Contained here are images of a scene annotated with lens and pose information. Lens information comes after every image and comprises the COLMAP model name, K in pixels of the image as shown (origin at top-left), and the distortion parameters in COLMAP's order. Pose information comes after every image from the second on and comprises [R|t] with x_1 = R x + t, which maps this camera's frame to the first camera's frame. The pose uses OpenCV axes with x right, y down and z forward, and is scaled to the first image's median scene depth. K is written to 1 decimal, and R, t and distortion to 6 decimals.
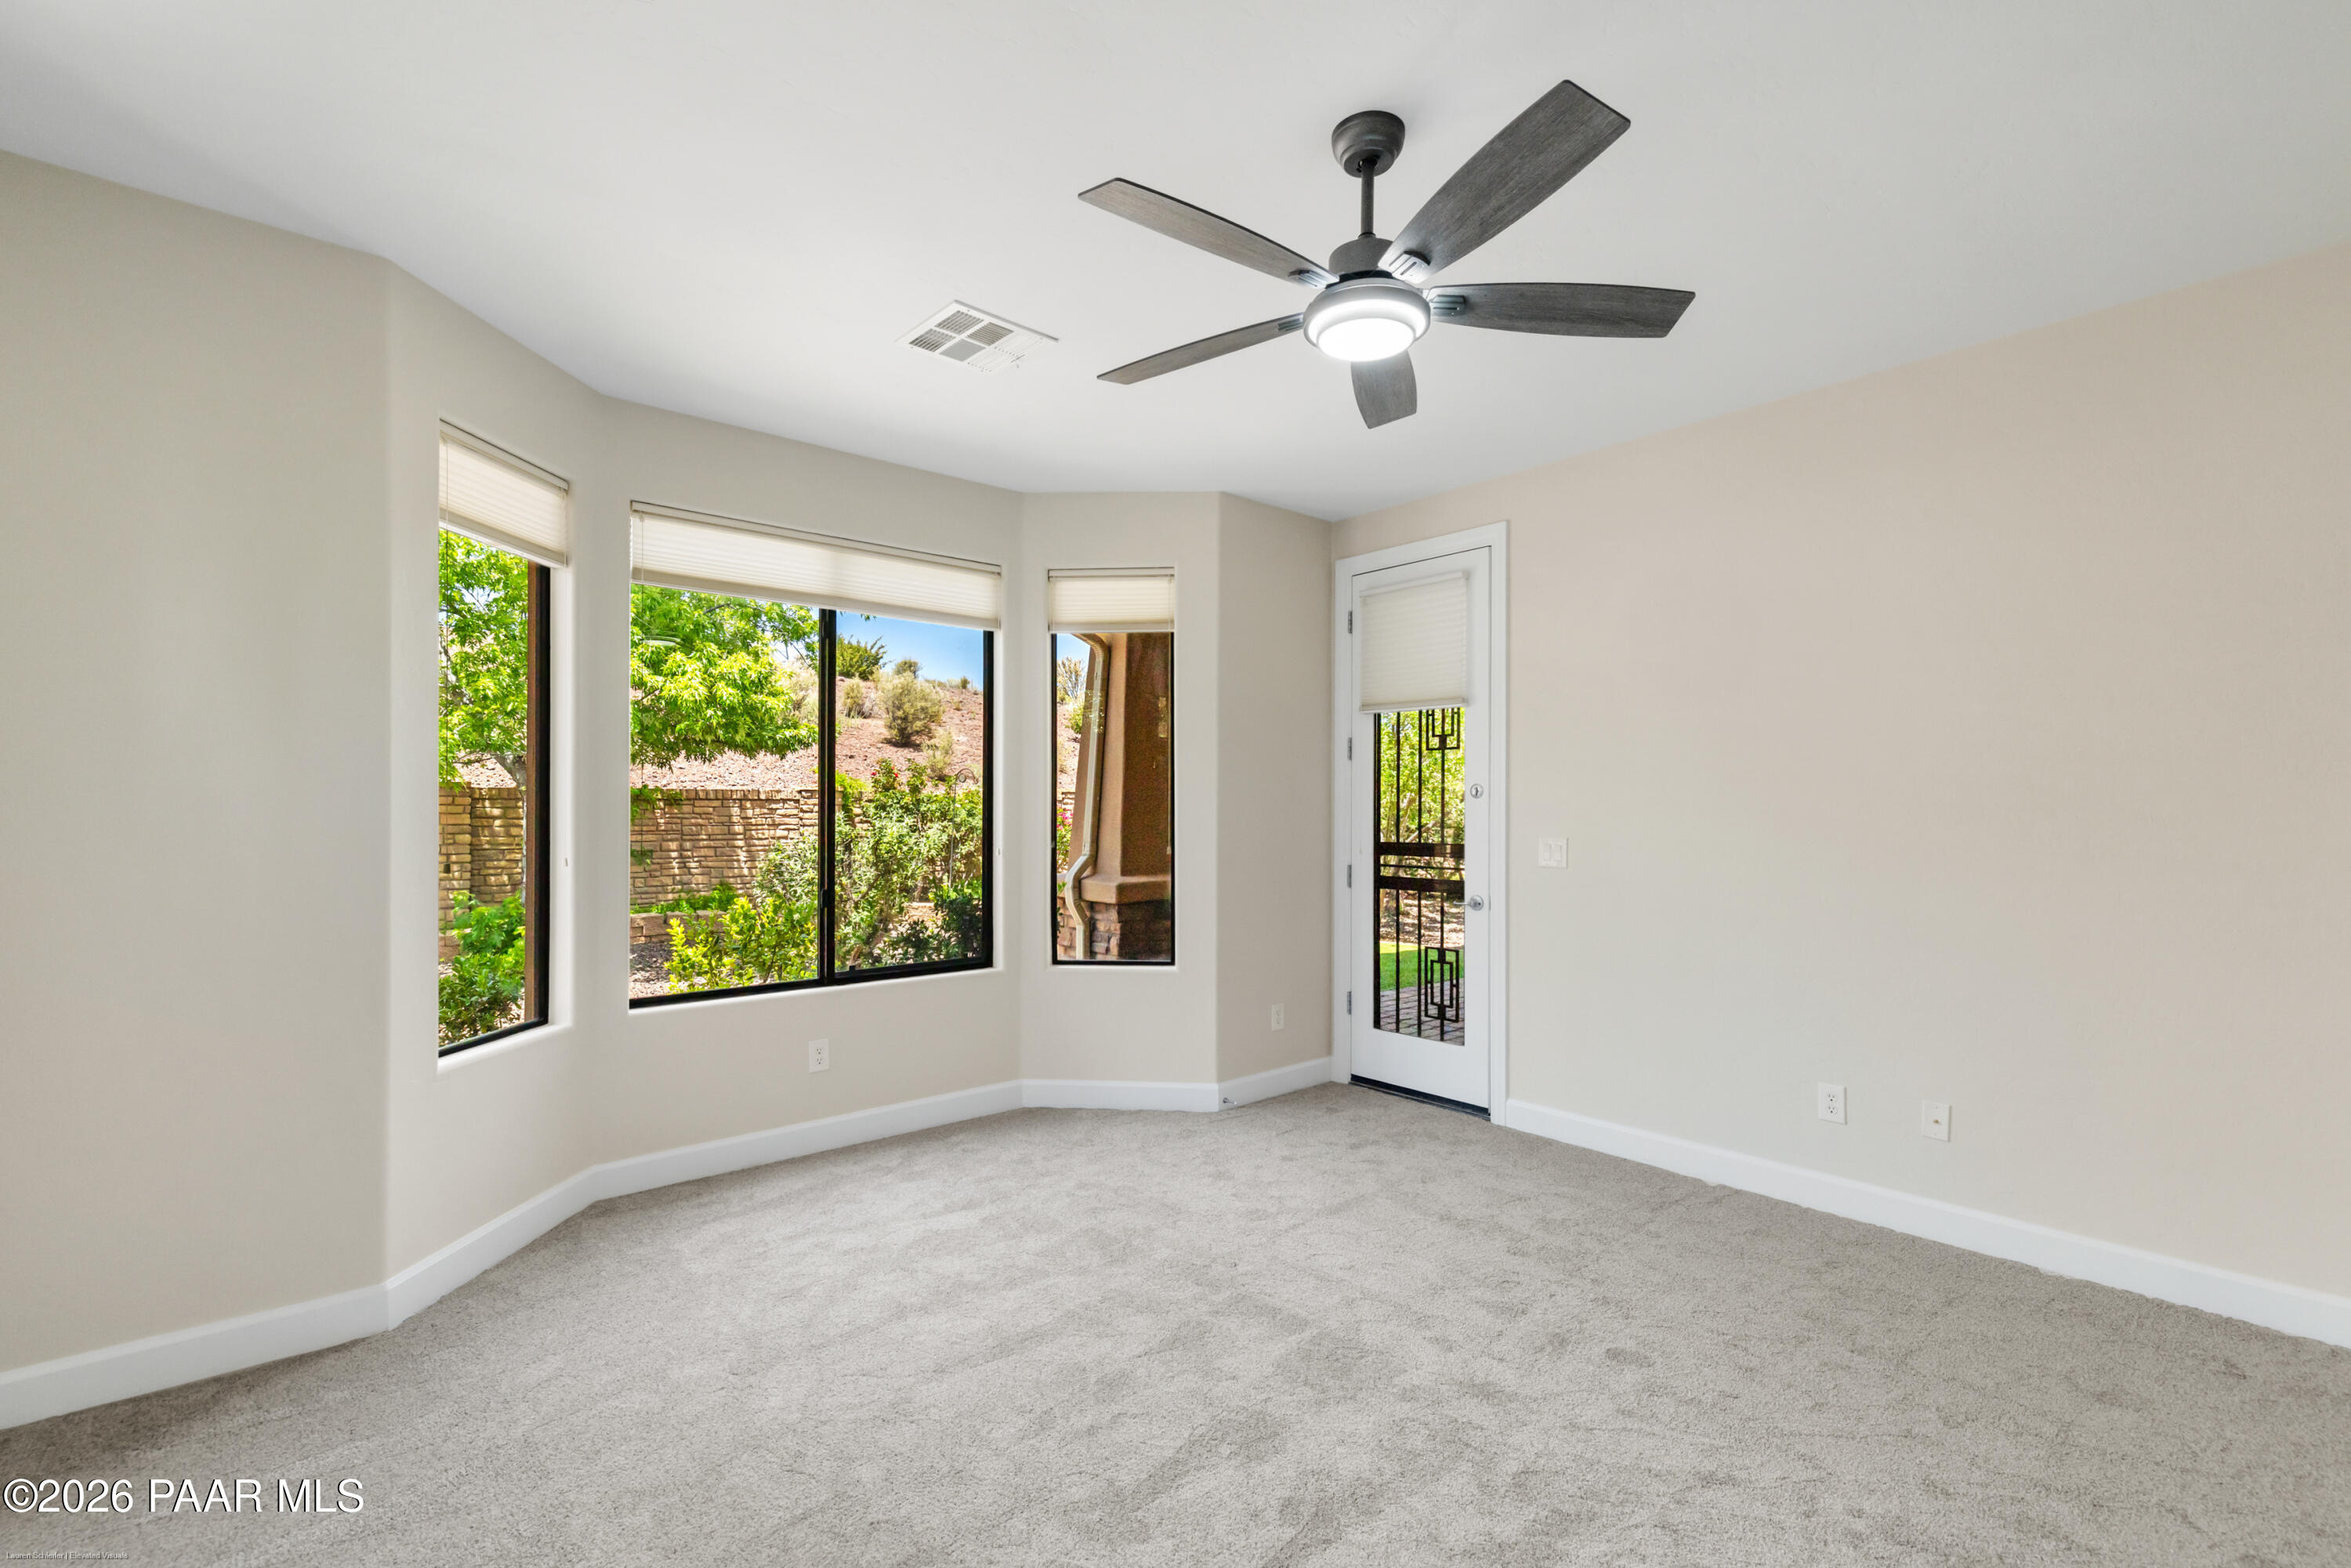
lens RADIAL K [[1038.5, 0, 1189.7], [0, 1038.5, 804.4], [0, 0, 1]] dist [-0.001605, 0.000107]
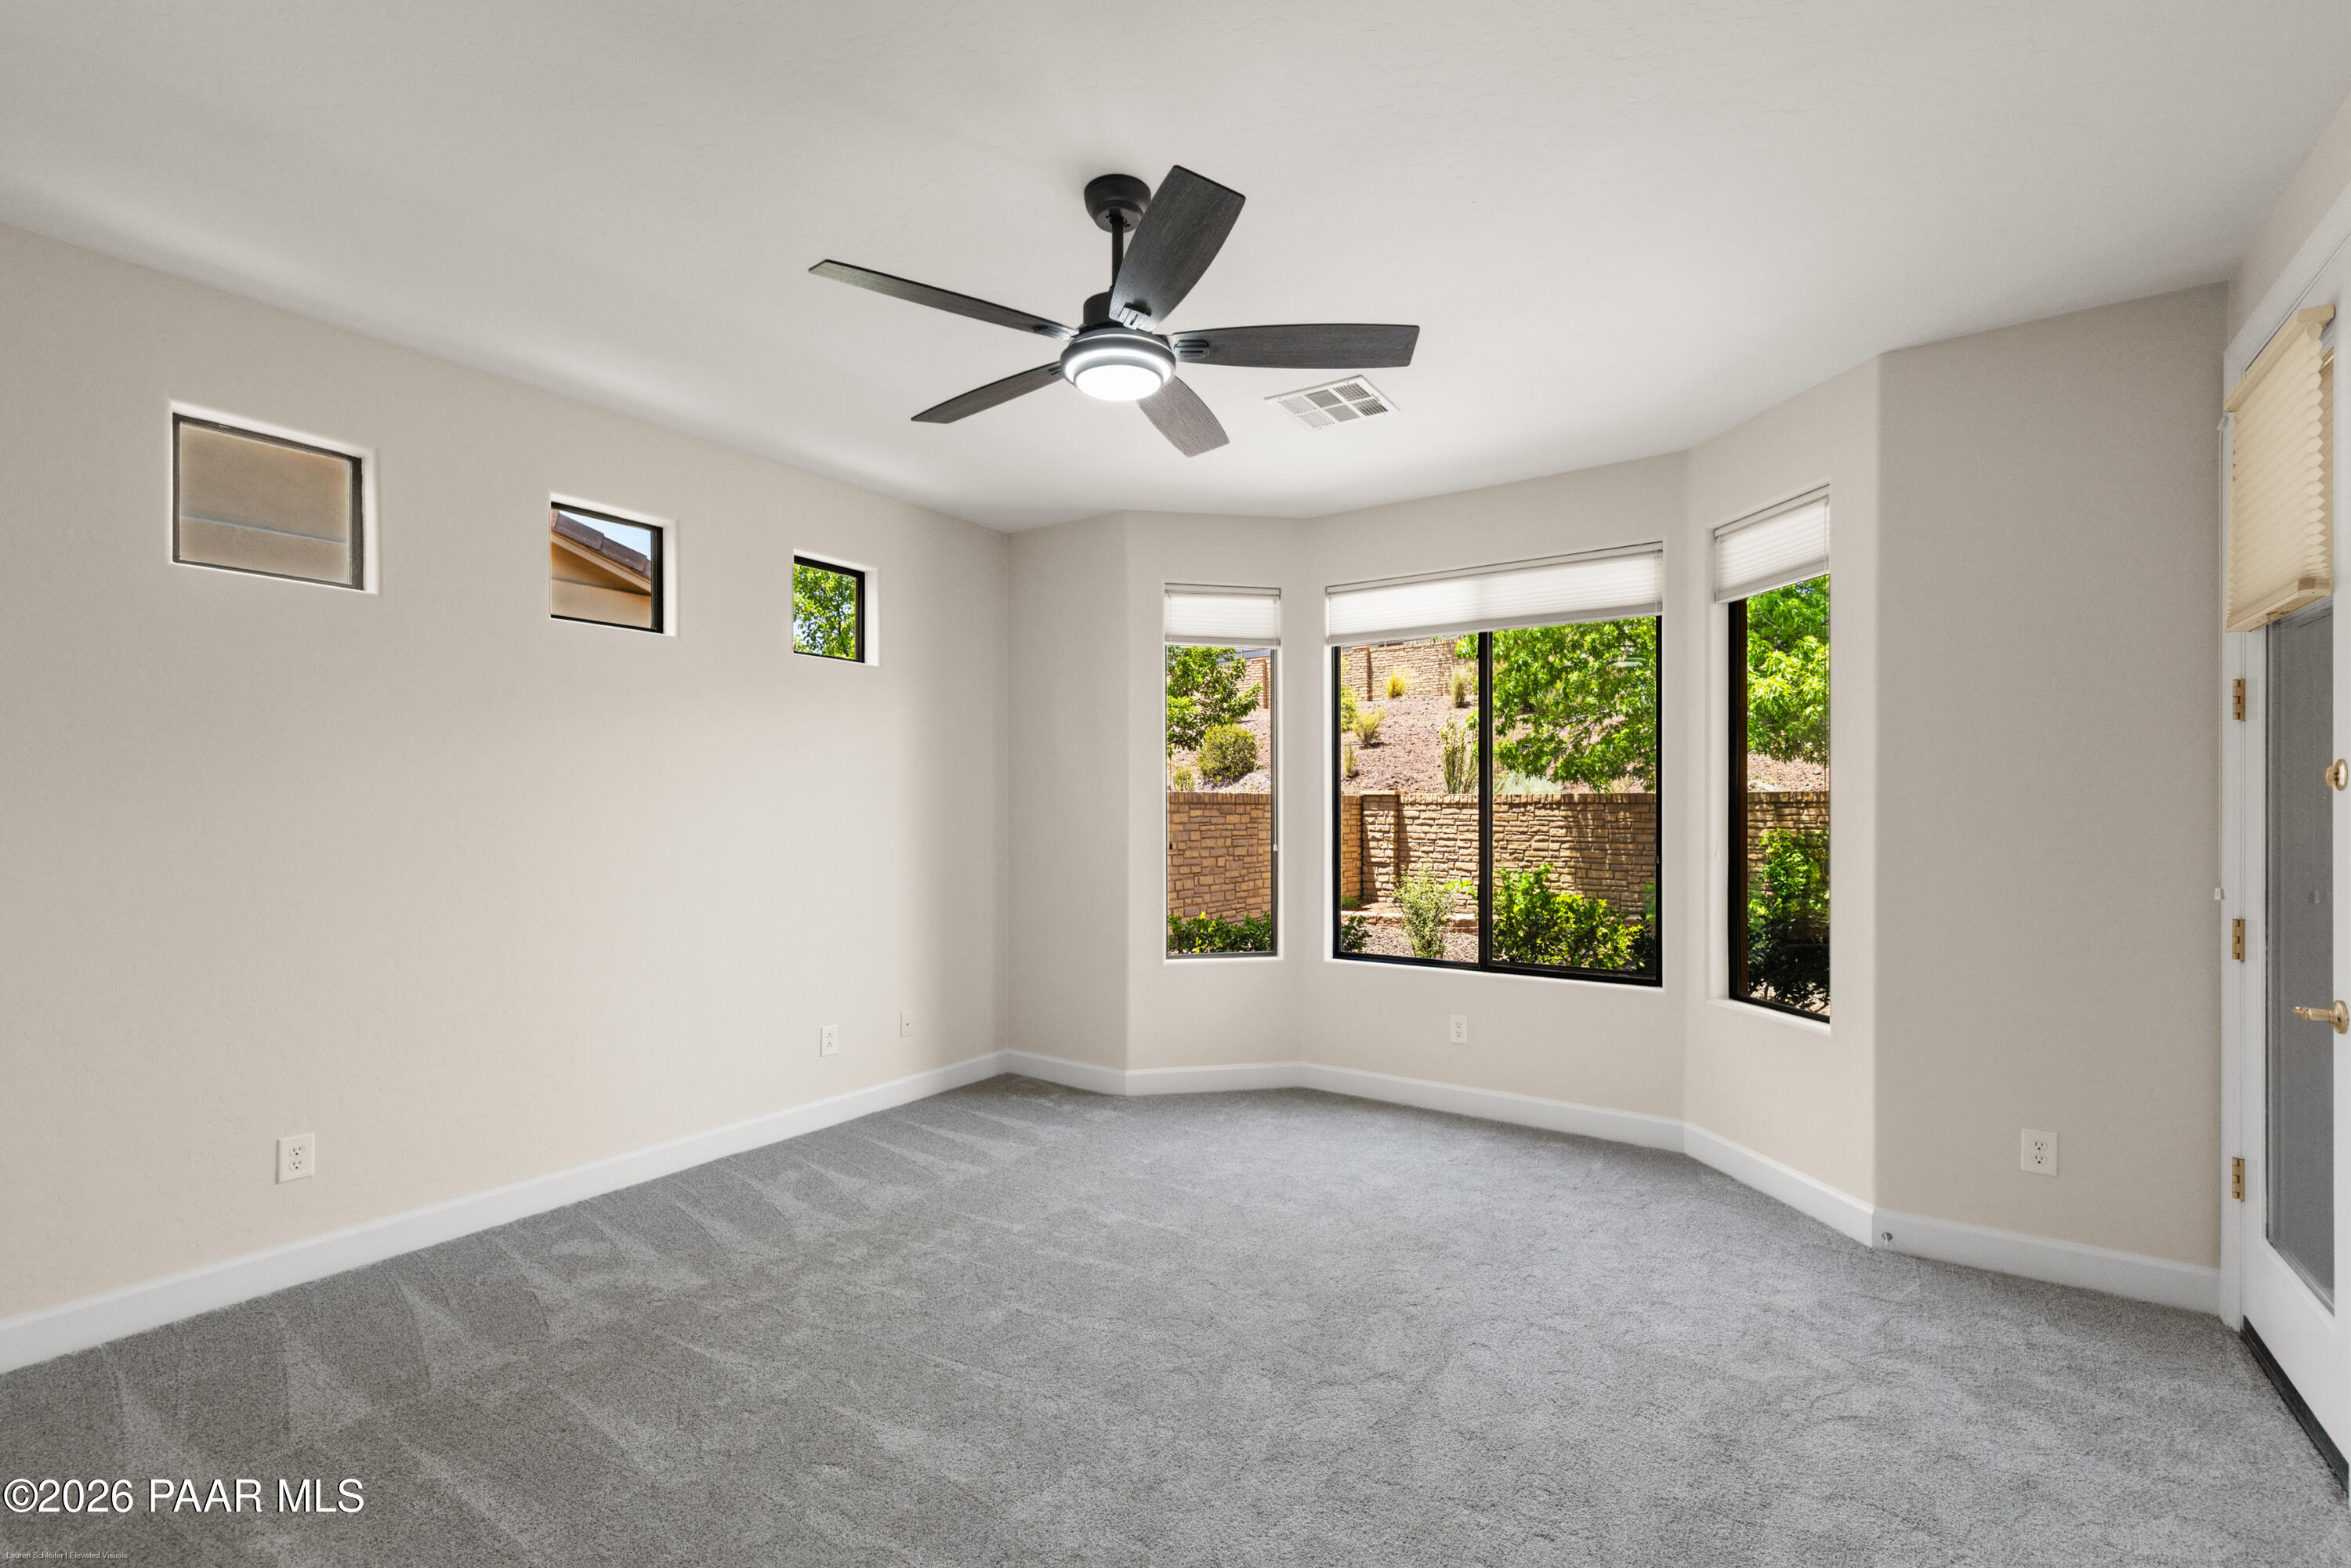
lens RADIAL K [[1034.2, 0, 1182.4], [0, 1034.2, 797.4], [0, 0, 1]] dist [-0.001419, 0.001276]
pose [[0.241015, -0.012399, -0.970442, 0.586675], [0.002622, 0.999923, -0.012124, 0.001908], [0.970518, 0.000377, 0.241029, 0.380703]]
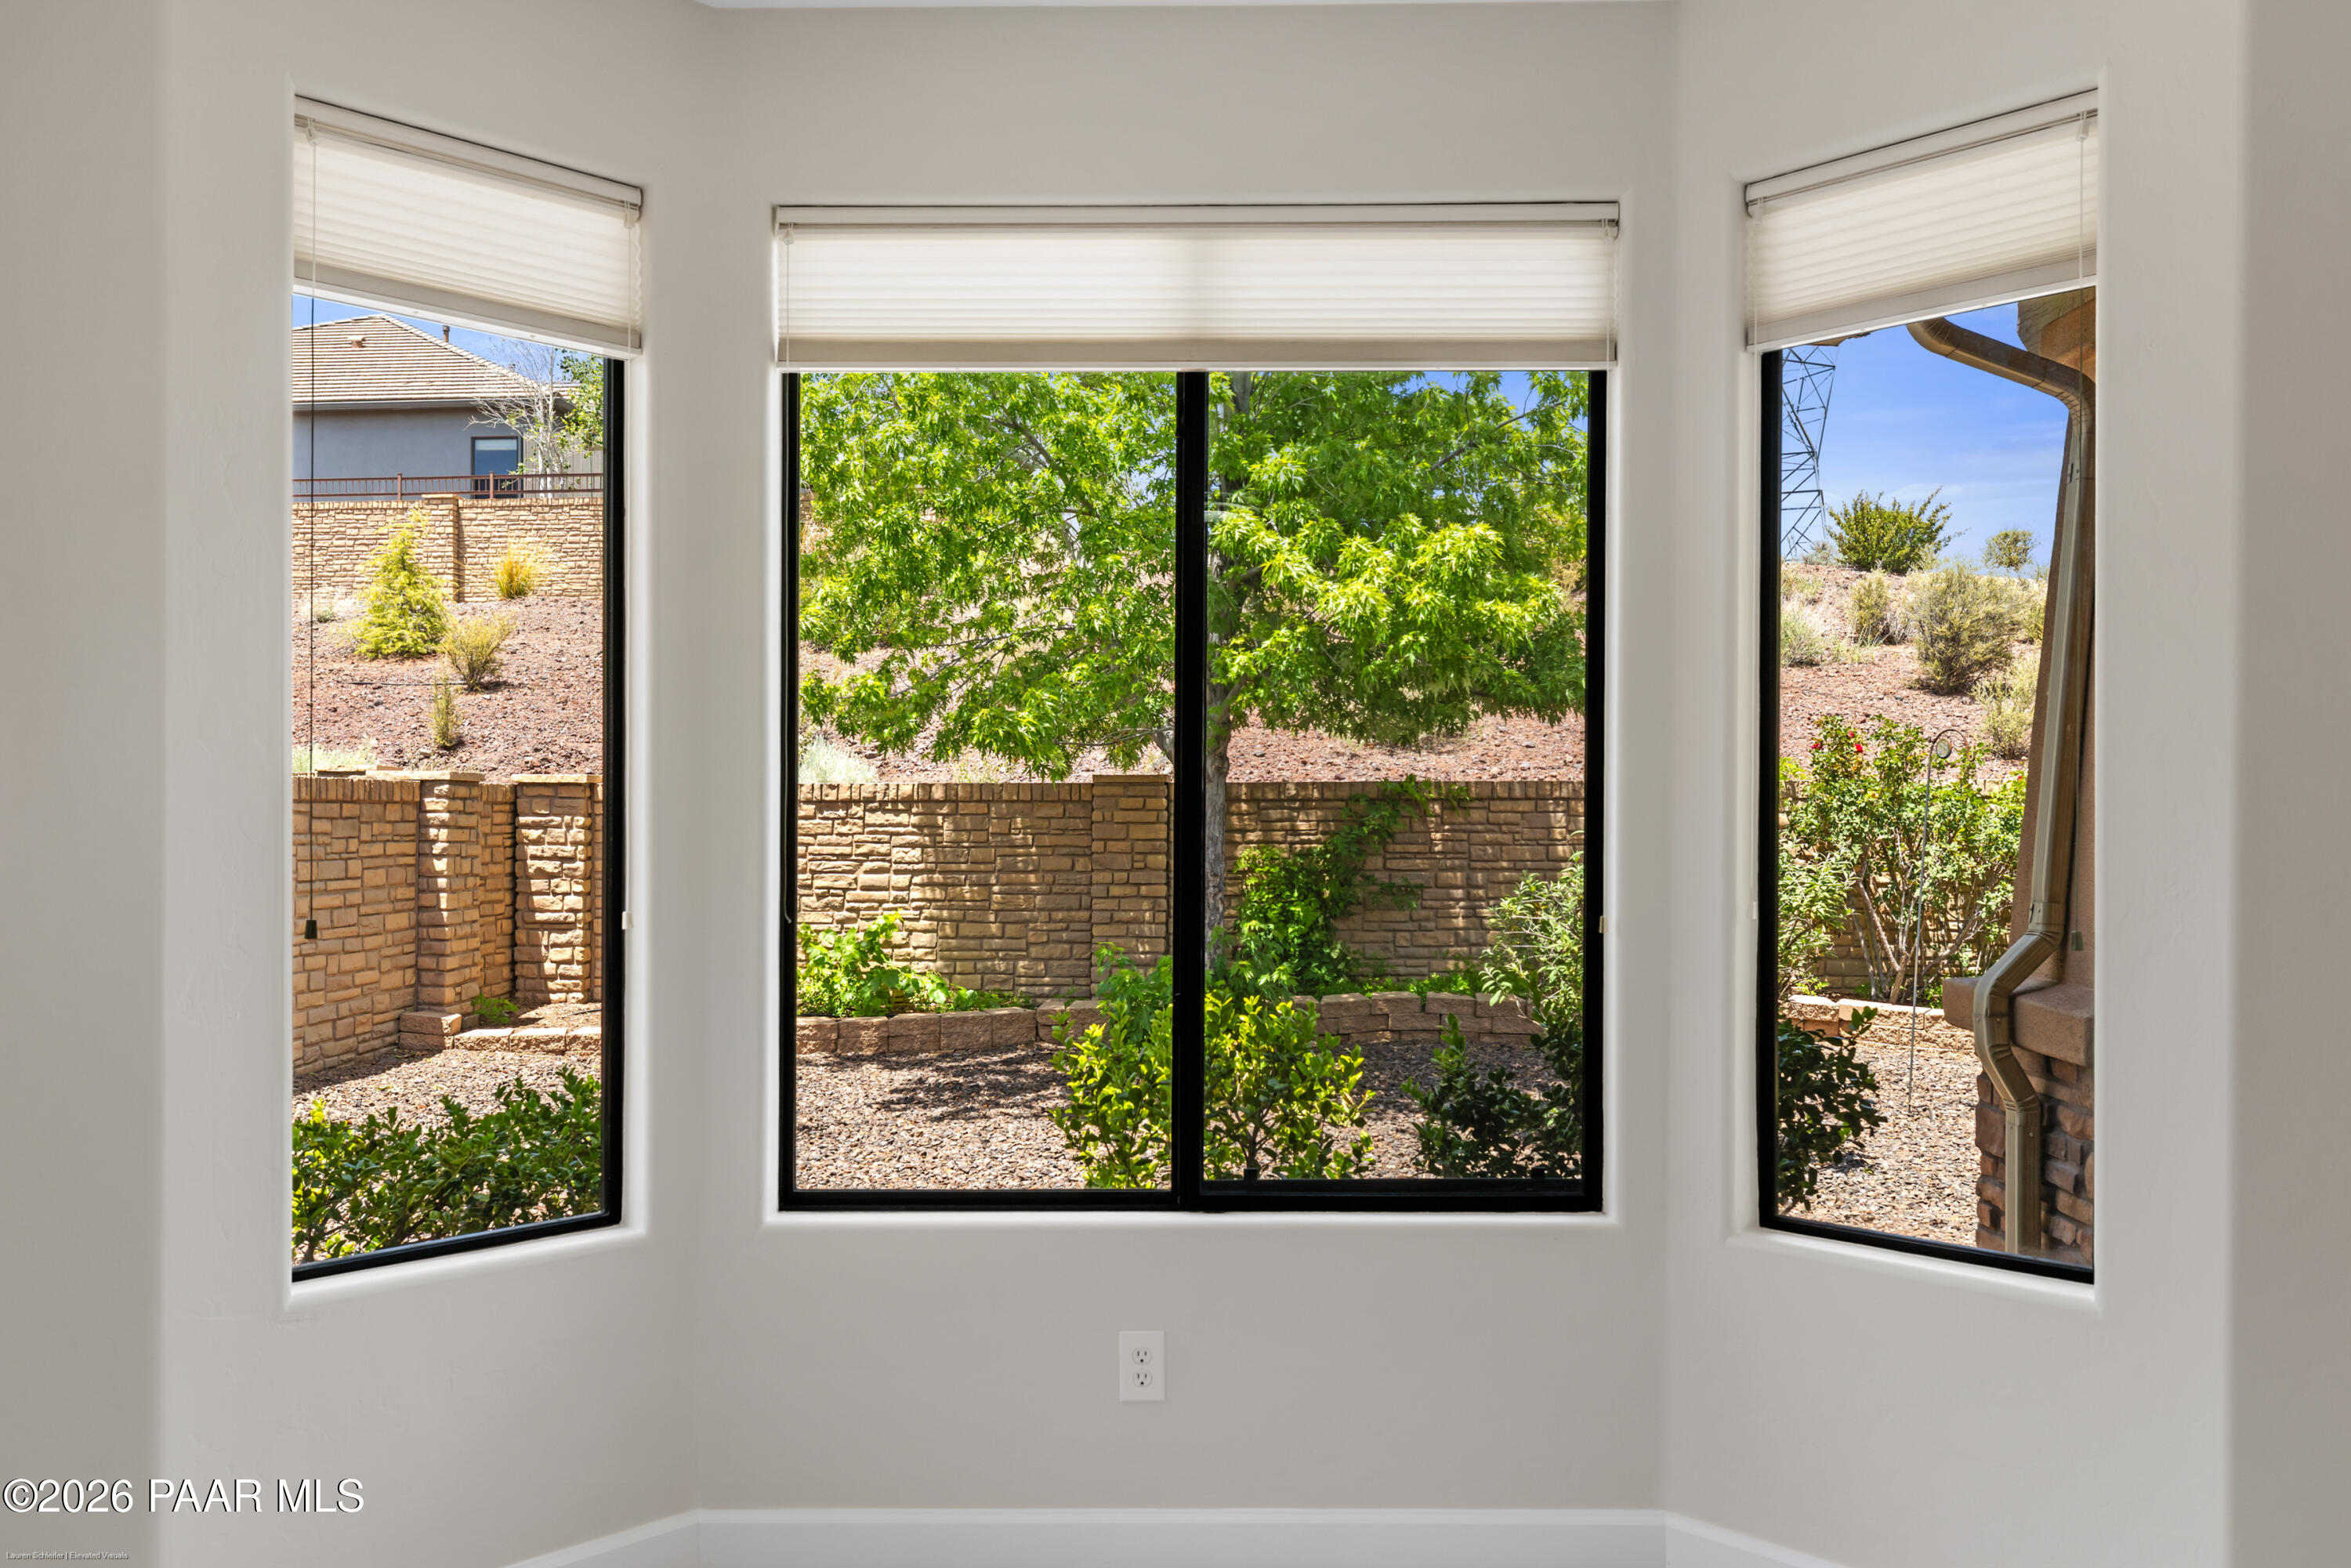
lens RADIAL K [[1786.0, 0, 1185.8], [0, 1786.0, 810.6], [0, 0, 1]] dist [-0.002336, -0.010566]
pose [[0.742283, -0.003049, -0.670079, 0.151405], [0.004365, 0.999990, 0.000285, 0.001666], [0.670072, -0.003137, 0.742289, 0.384063]]
